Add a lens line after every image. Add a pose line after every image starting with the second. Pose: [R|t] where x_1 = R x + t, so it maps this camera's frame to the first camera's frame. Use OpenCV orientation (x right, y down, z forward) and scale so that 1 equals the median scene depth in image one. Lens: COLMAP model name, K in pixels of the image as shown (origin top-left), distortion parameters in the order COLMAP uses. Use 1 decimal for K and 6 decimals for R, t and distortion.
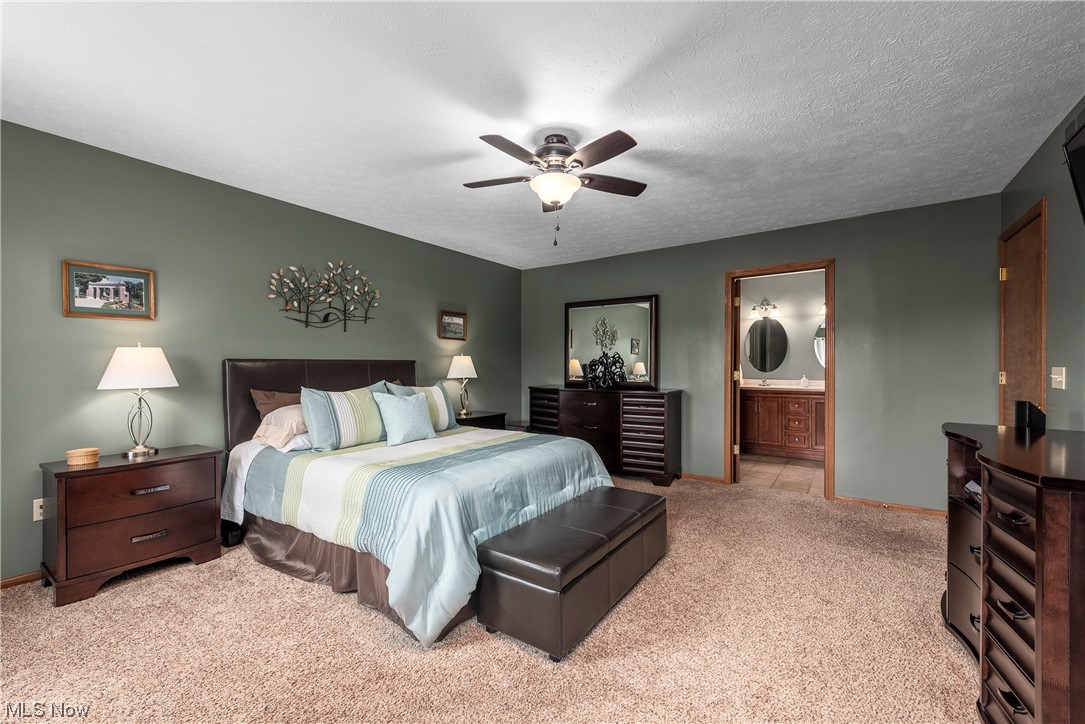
lens RADIAL K [[441.2, 0, 539.2], [0, 441.2, 363.5], [0, 0, 1]] dist [-0.000597, -0.000579]
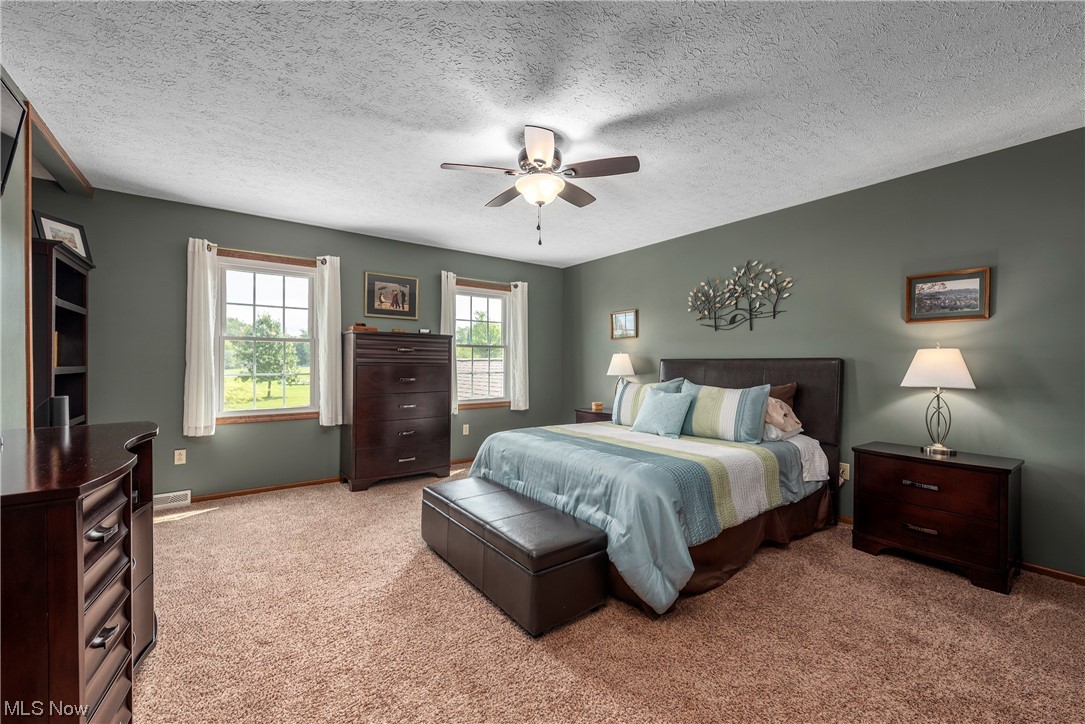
lens RADIAL K [[441.2, 0, 543.5], [0, 441.2, 363.6], [0, 0, 1]] dist [-0.000597, -0.000579]
pose [[-0.324494, 0.000640, -0.945888, 0.669550], [-0.001143, 0.999999, 0.001069, 0.002732], [0.945887, 0.001428, -0.324492, 0.892508]]
